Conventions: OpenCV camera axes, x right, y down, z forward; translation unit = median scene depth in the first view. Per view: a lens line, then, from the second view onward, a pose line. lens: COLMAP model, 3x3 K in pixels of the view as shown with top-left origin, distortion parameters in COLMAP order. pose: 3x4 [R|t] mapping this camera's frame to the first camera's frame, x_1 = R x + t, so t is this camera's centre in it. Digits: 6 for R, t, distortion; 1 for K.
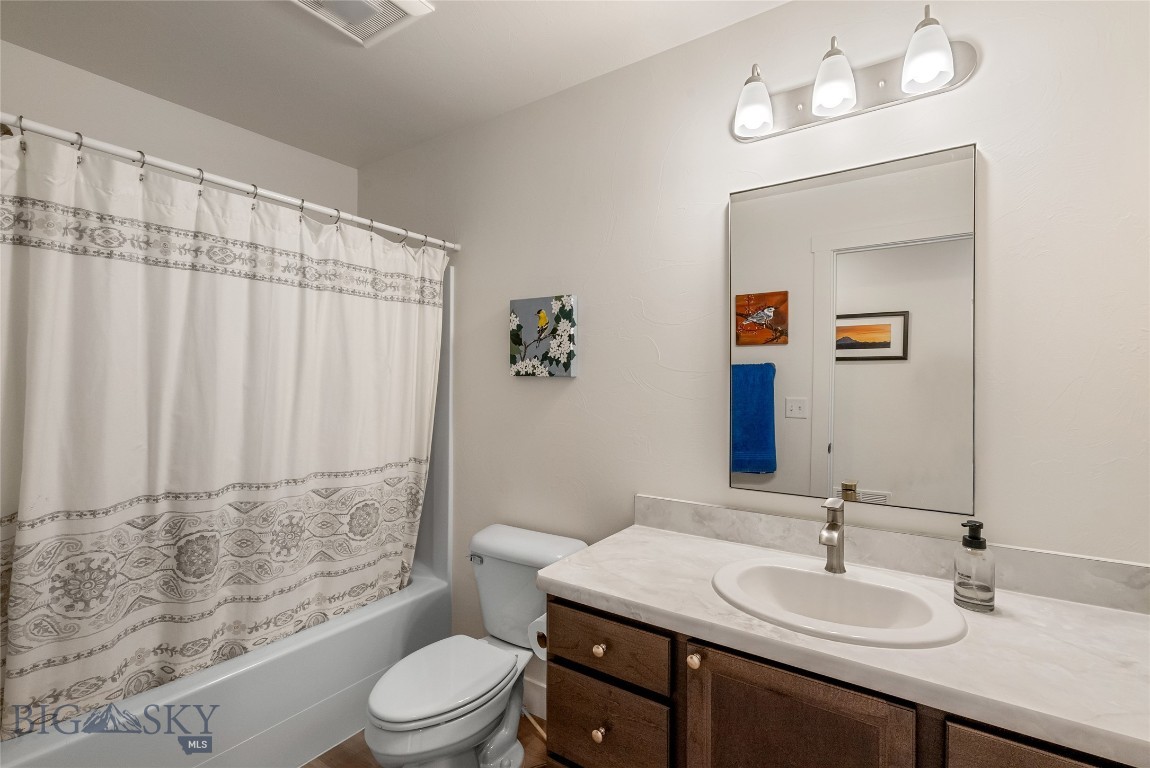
lens RADIAL K [[515.4, 0, 582.5], [0, 515.4, 381.3], [0, 0, 1]] dist [-0.004697, 0.000952]
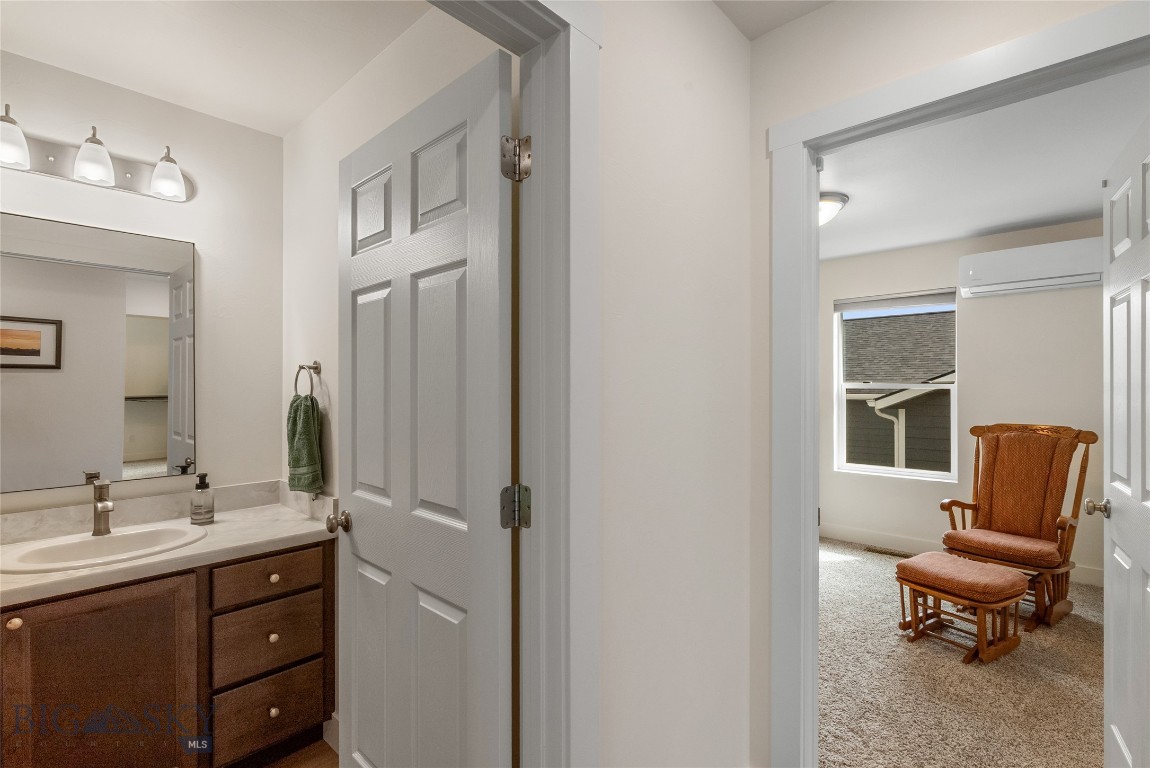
lens RADIAL K [[515.4, 0, 564.0], [0, 515.4, 389.3], [0, 0, 1]] dist [-0.004697, 0.000952]
pose [[0.151640, -0.004796, 0.988424, -0.624469], [0.005203, 0.999978, 0.004054, -0.001698], [-0.988422, 0.004528, 0.151662, -0.368083]]
